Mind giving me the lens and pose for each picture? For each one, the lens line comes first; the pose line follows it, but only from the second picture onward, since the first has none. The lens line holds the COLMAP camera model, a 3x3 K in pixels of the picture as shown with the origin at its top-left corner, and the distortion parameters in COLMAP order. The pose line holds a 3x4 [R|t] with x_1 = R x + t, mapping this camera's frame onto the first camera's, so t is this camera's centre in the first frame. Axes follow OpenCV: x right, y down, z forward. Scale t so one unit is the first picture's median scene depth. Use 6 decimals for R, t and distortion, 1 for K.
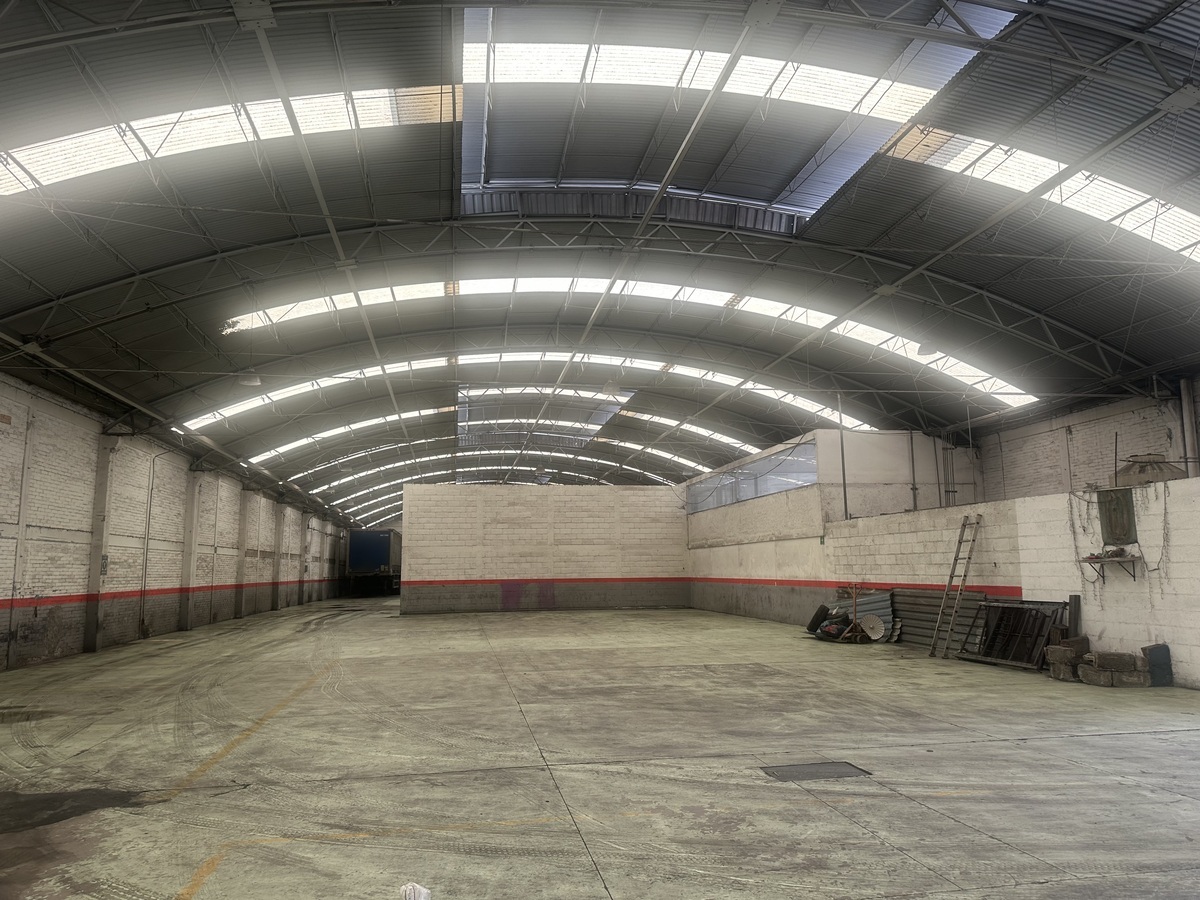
lens RADIAL K [[832.7, 0, 600.0], [0, 832.7, 450.0], [0, 0, 1]] dist [0.100823, -0.157981]
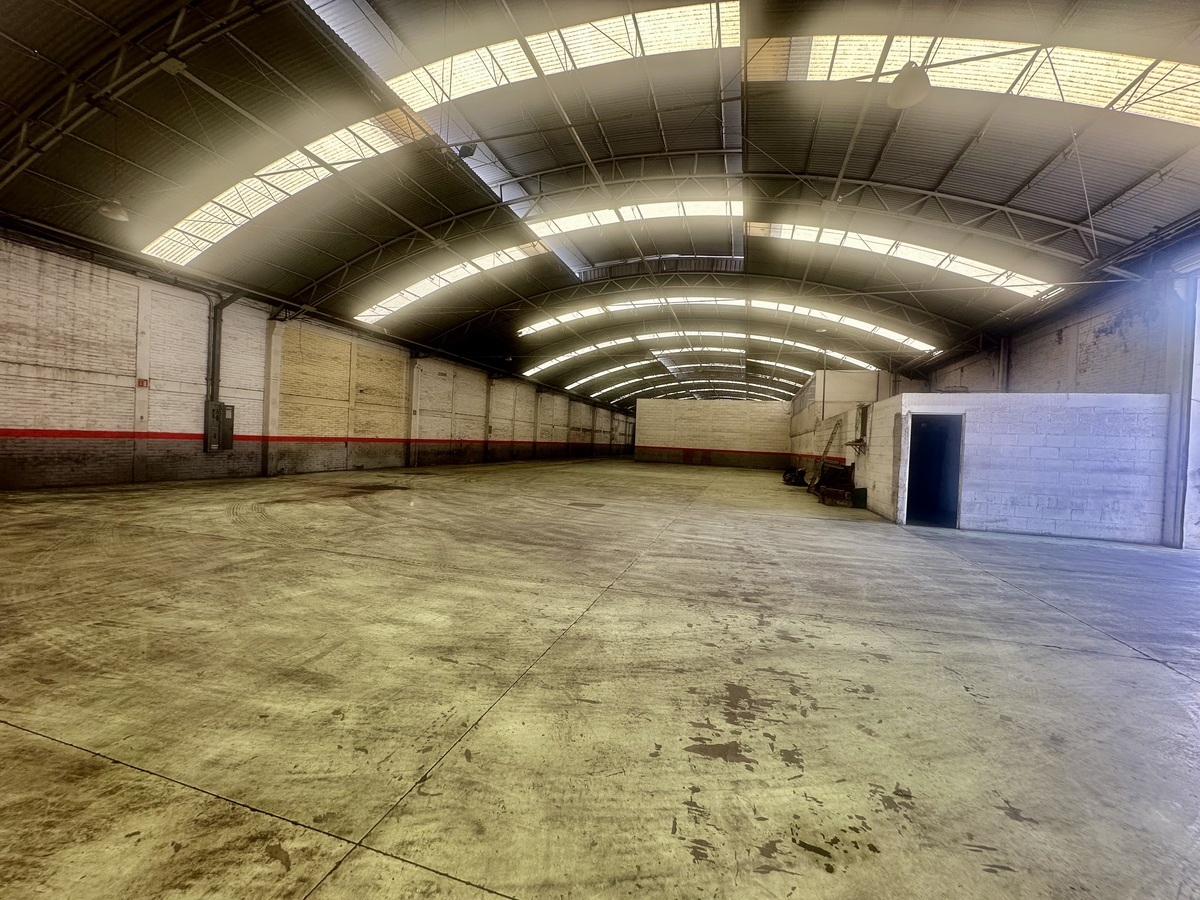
lens RADIAL K [[477.8, 0, 600.0], [0, 477.8, 450.0], [0, 0, 1]] dist [0.000312, -0.000450]
pose [[0.890793, 0.058002, -0.450693, 0.315535], [0.010294, 0.988990, 0.147623, -0.012176], [0.454293, -0.136141, 0.880388, -0.118507]]
